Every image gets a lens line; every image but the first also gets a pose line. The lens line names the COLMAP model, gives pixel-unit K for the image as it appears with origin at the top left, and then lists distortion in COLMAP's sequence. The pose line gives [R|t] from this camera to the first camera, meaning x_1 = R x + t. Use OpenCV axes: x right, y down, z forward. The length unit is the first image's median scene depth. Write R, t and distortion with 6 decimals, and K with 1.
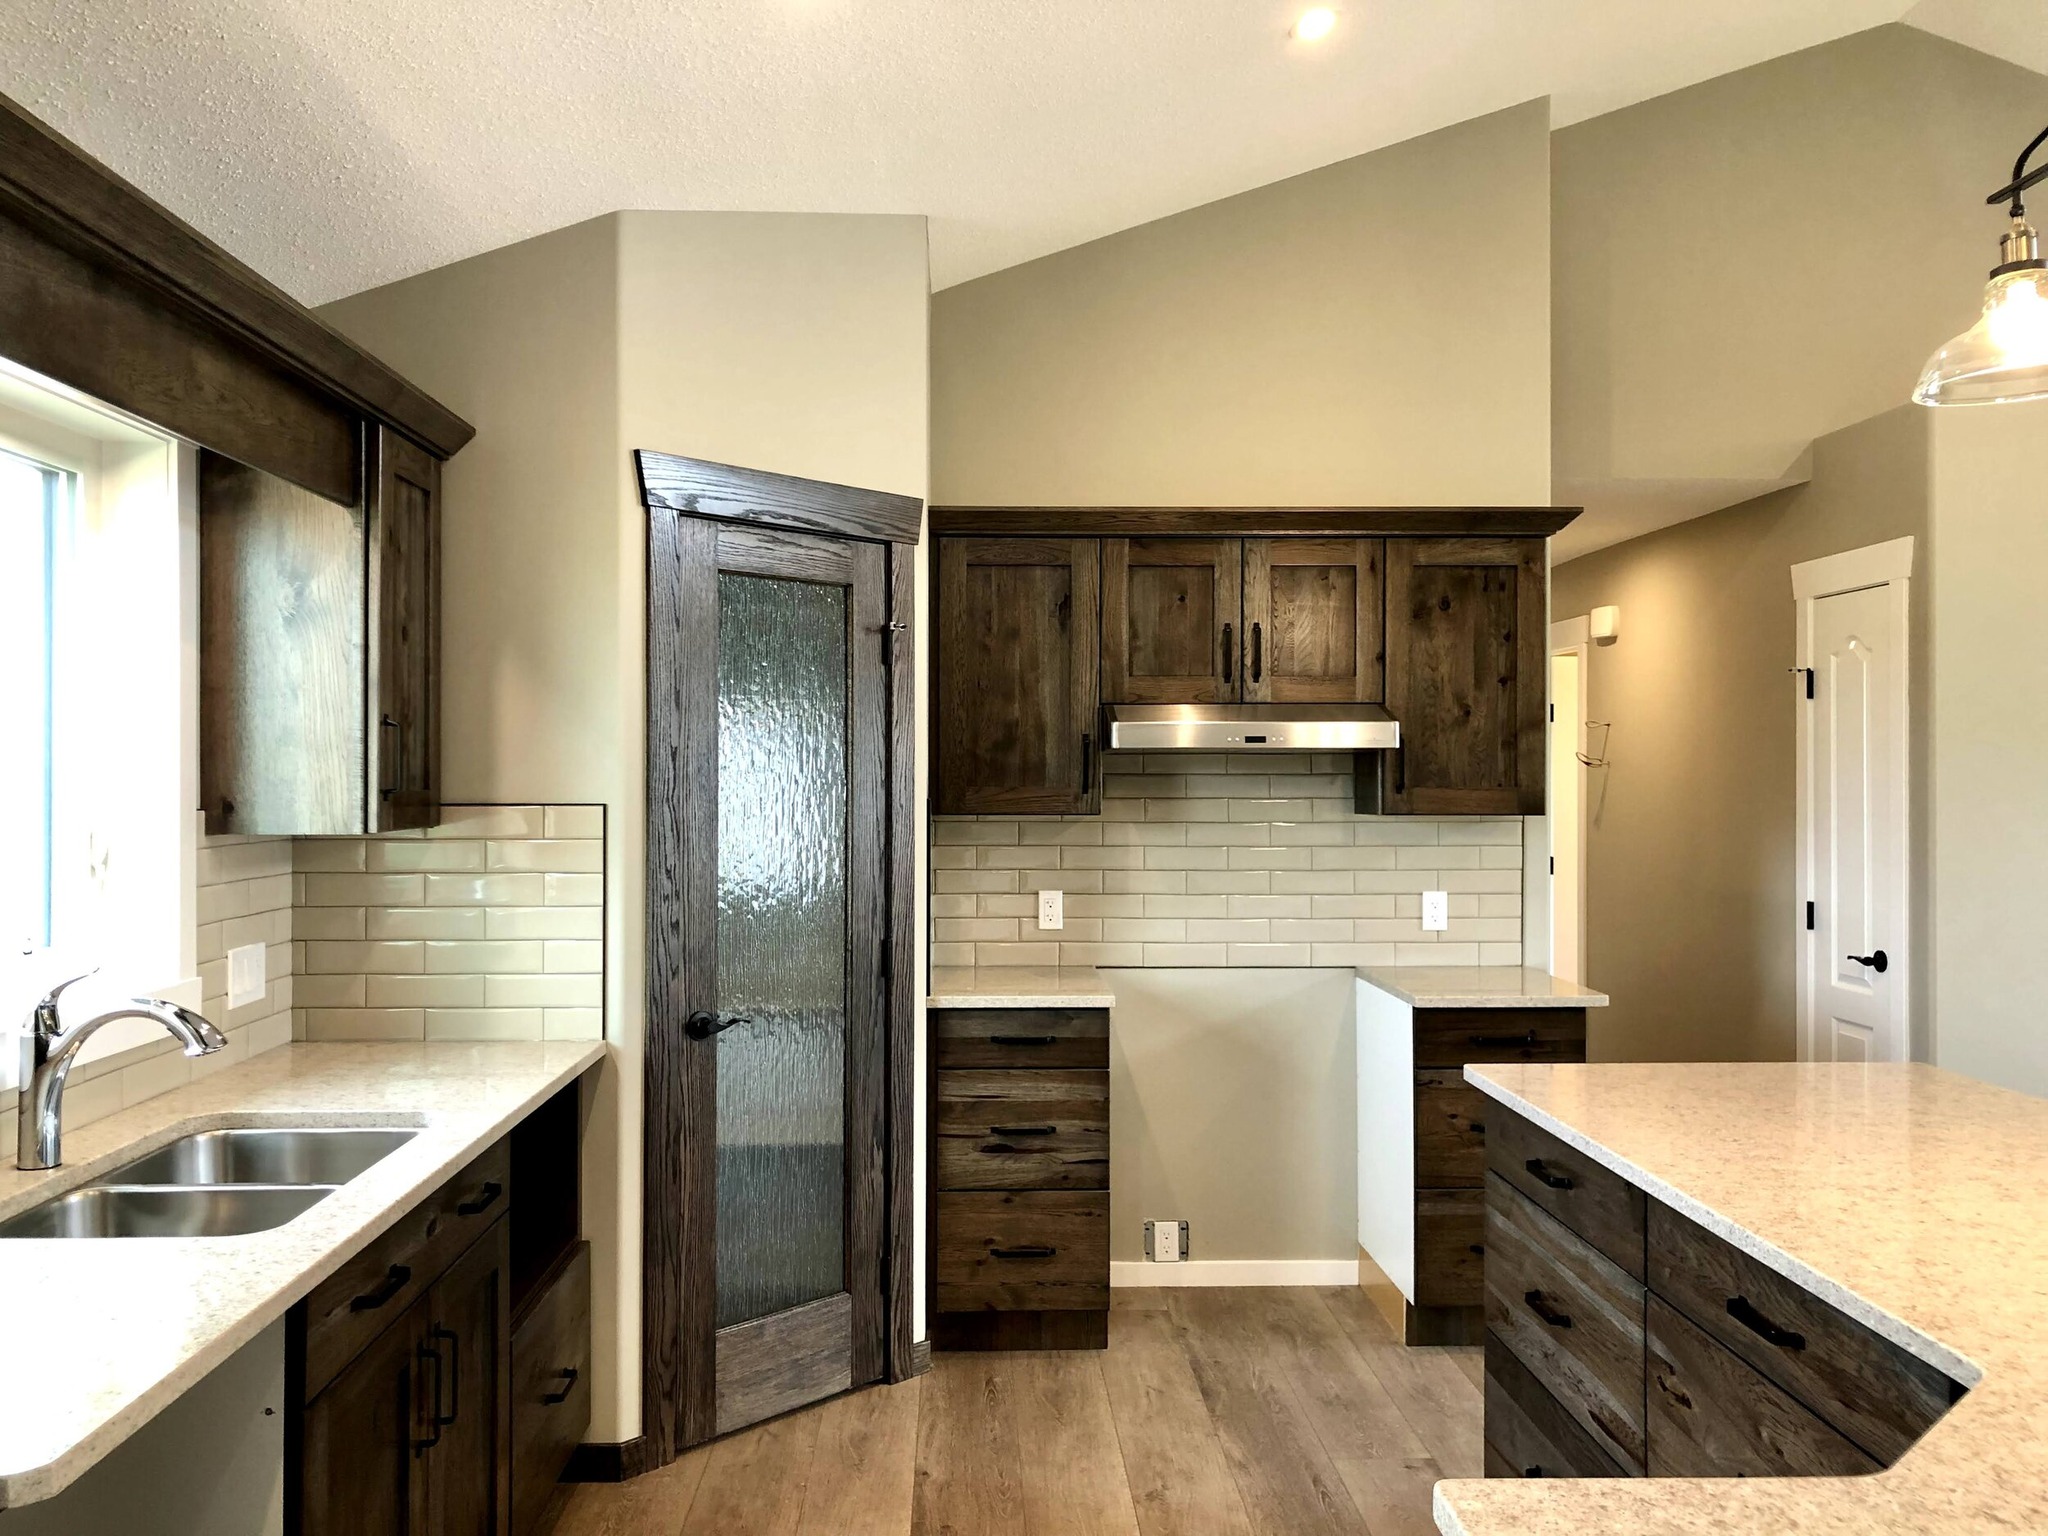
lens RADIAL K [[1662.9, 0, 1024.0], [0, 1662.9, 768.0], [0, 0, 1]] dist [0.114241, -0.219319]
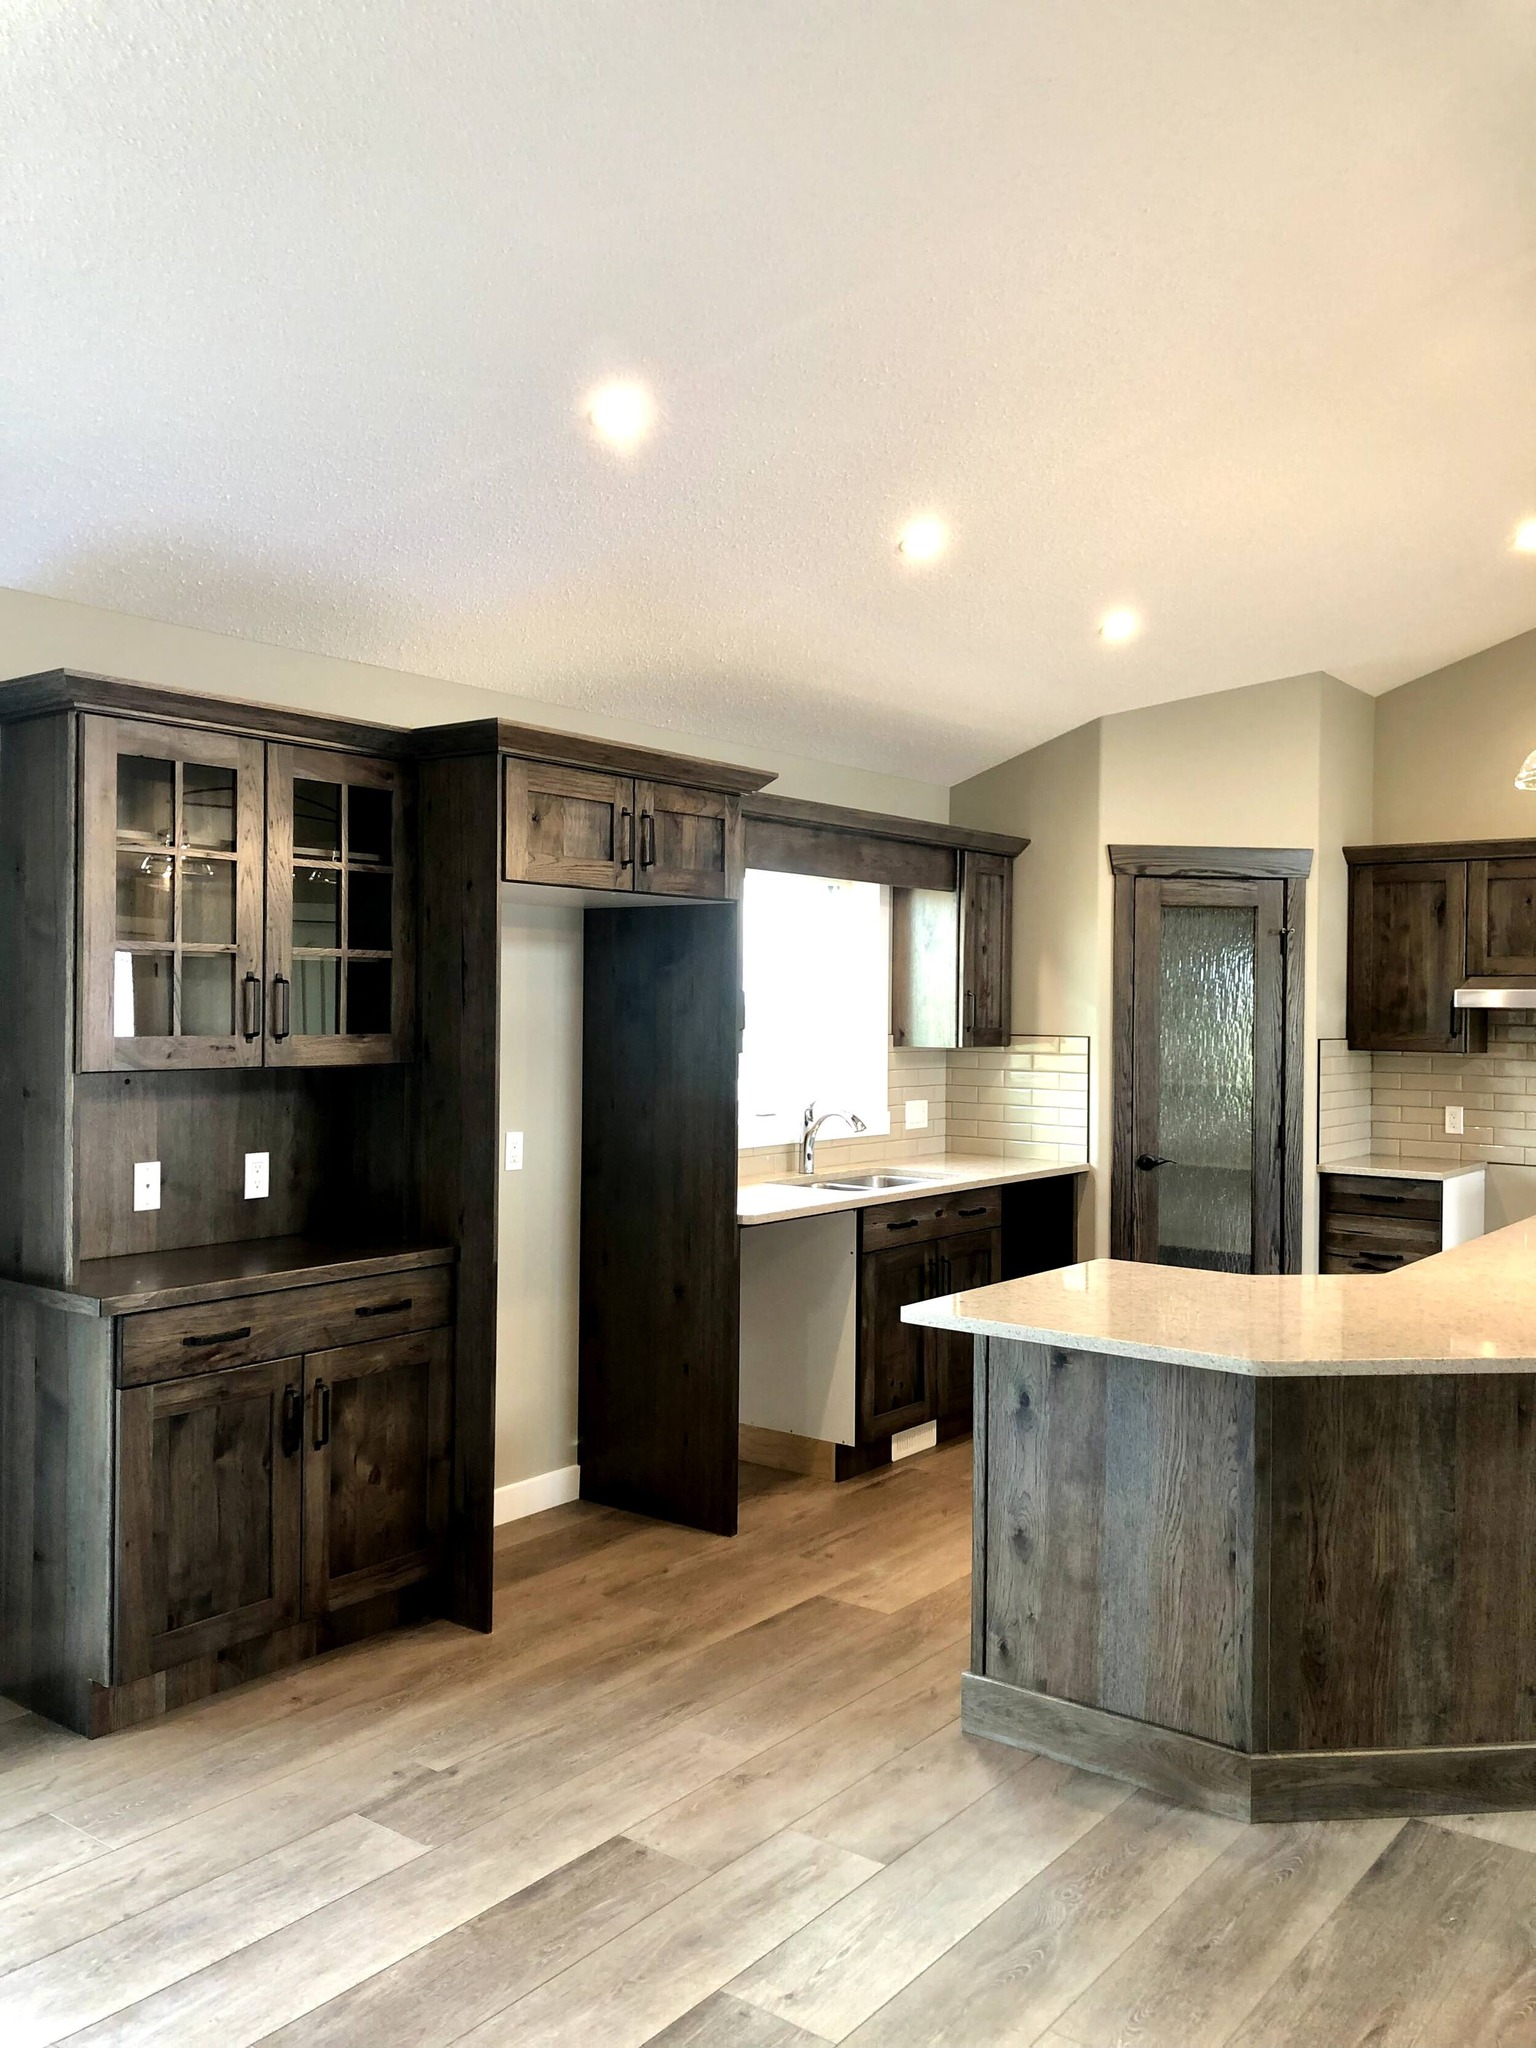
lens RADIAL K [[1662.9, 0, 768.0], [0, 1662.9, 1024.0], [0, 0, 1]] dist [0.114241, -0.219319]
pose [[0.772311, 0.012702, -0.635117, 0.562382], [-0.008740, 0.999918, 0.009370, -0.005674], [0.635184, -0.001686, 0.772359, -0.567737]]
